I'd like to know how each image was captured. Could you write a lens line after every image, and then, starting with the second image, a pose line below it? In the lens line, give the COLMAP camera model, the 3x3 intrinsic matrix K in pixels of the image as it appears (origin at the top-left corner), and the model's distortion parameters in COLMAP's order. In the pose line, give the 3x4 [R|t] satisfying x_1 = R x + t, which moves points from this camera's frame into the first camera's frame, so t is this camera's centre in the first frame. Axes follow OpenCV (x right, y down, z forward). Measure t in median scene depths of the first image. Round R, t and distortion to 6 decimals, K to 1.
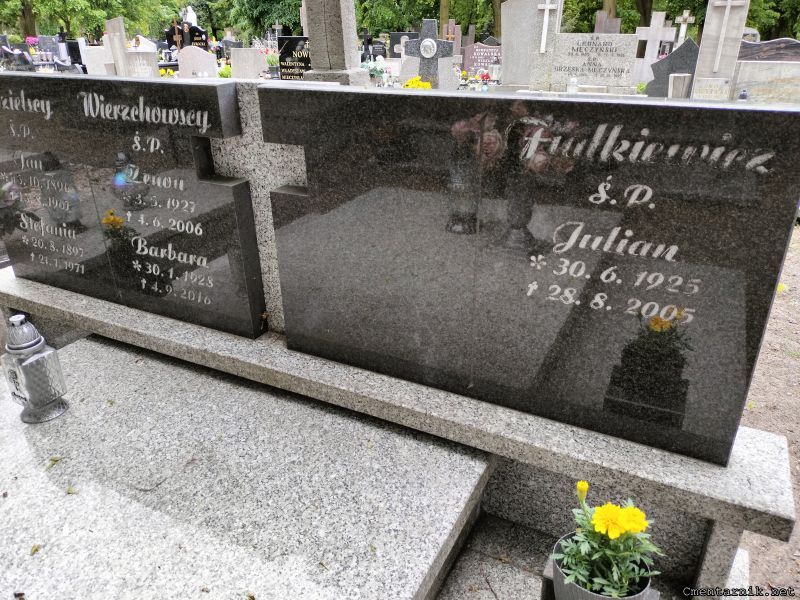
lens RADIAL K [[585.7, 0, 403.2], [0, 585.7, 301.3], [0, 0, 1]] dist [0.059990, -0.075703]
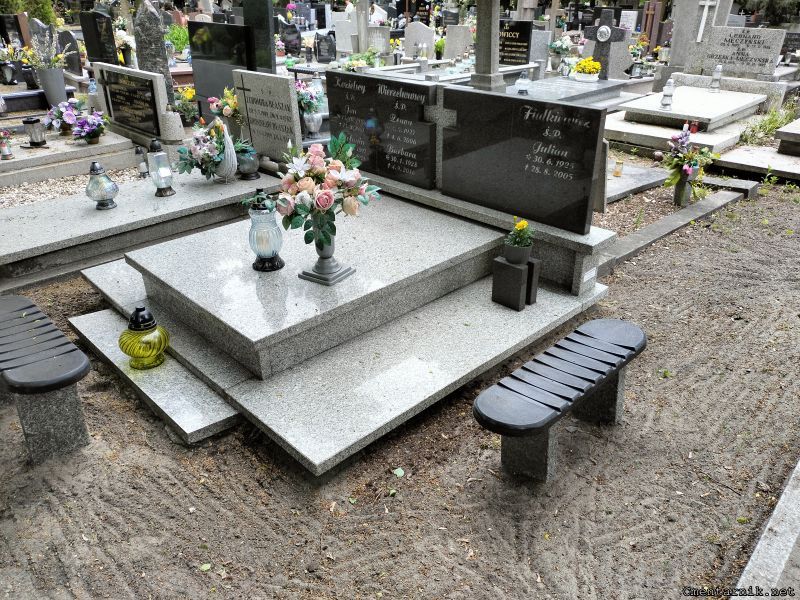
lens RADIAL K [[585.7, 0, 403.2], [0, 585.7, 301.3], [0, 0, 1]] dist [0.059990, -0.075703]
pose [[0.944459, 0.155317, -0.289608, 0.406174], [-0.138376, 0.987286, 0.078217, 0.332316], [0.298075, -0.033798, 0.953944, -1.320950]]
